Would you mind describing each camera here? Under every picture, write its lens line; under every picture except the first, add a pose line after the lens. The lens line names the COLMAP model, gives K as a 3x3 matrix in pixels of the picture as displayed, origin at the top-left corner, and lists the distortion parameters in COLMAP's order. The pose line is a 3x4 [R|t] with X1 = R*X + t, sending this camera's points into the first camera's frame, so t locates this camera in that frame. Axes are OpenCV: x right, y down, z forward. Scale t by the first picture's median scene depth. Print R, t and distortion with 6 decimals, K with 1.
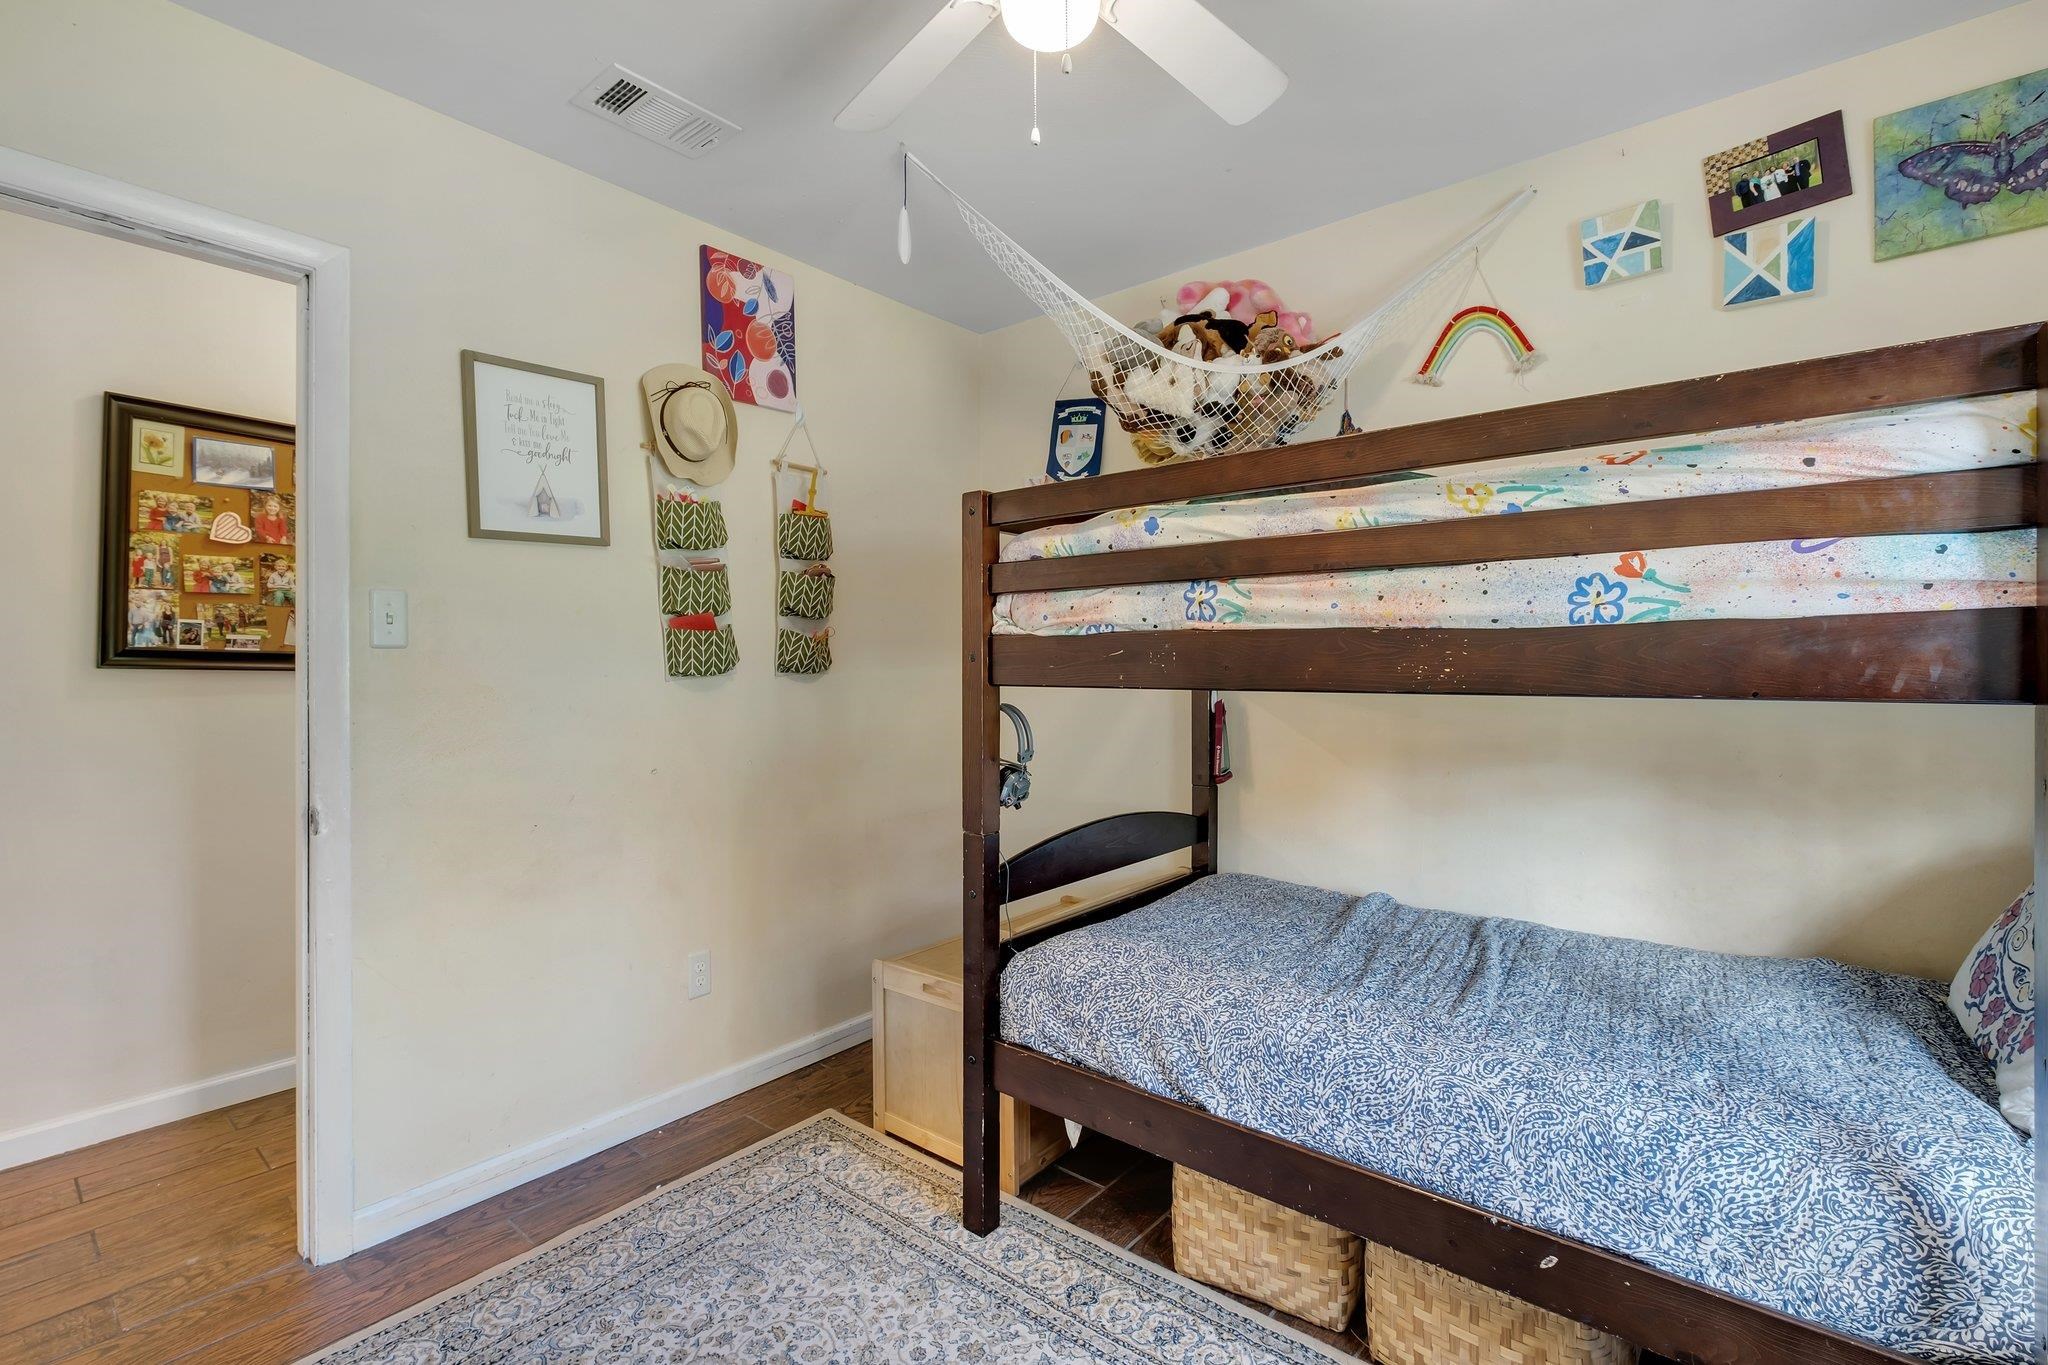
lens RADIAL K [[914.1, 0, 1010.5], [0, 914.1, 675.9], [0, 0, 1]] dist [0.000936, -0.000356]
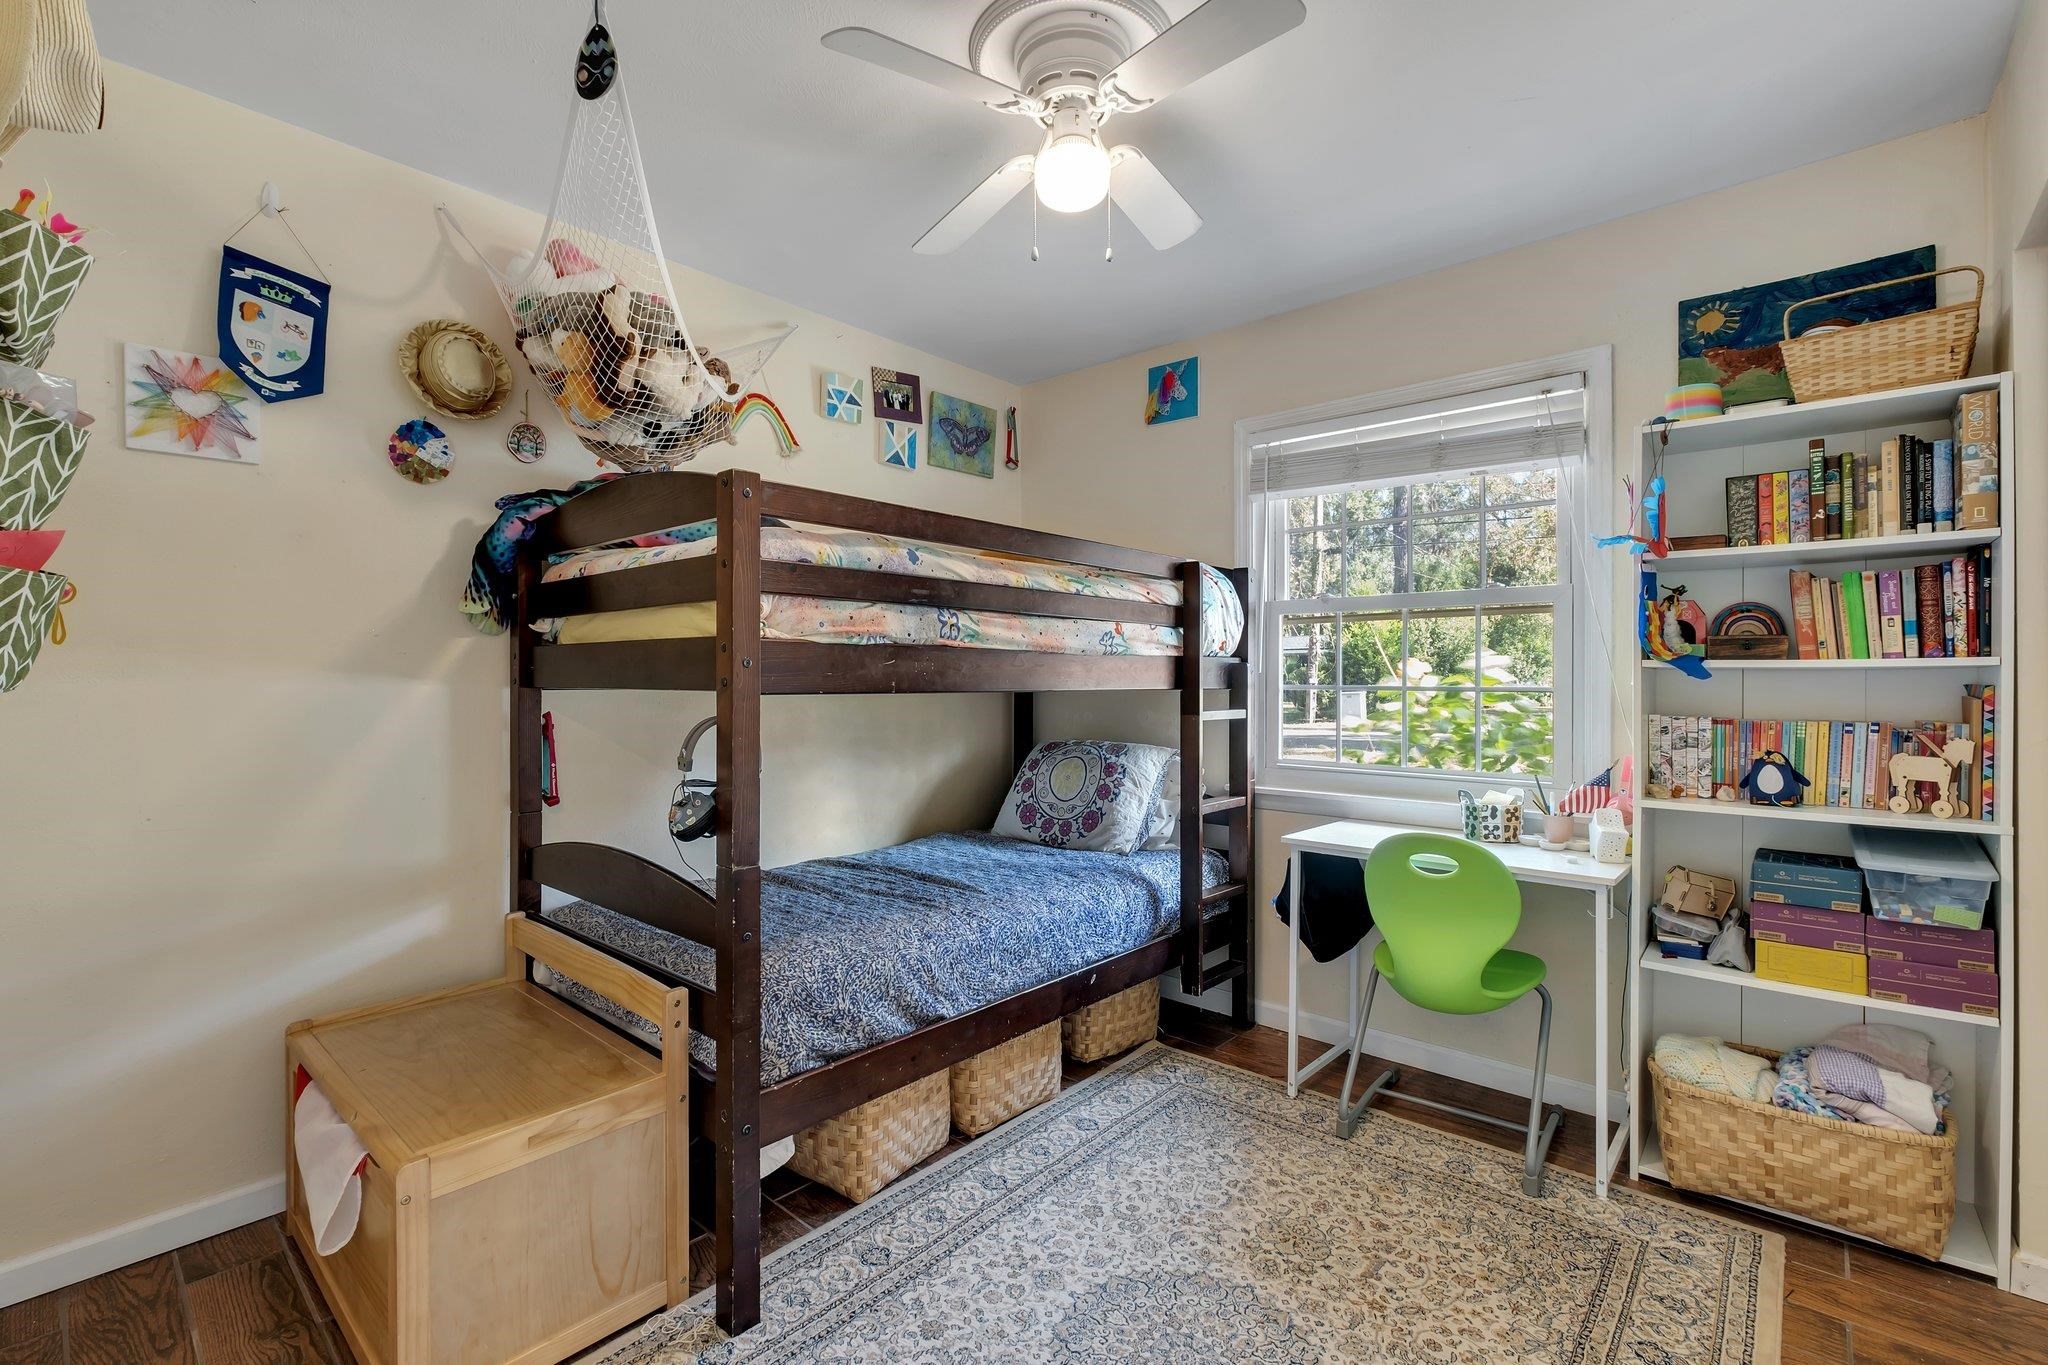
lens RADIAL K [[914.1, 0, 1011.5], [0, 914.1, 676.8], [0, 0, 1]] dist [0.000936, -0.000356]
pose [[0.028625, 0.000616, 0.999590, -0.943367], [0.007672, 0.999970, -0.000836, -0.004424], [-0.999561, 0.007693, 0.028620, 0.760027]]
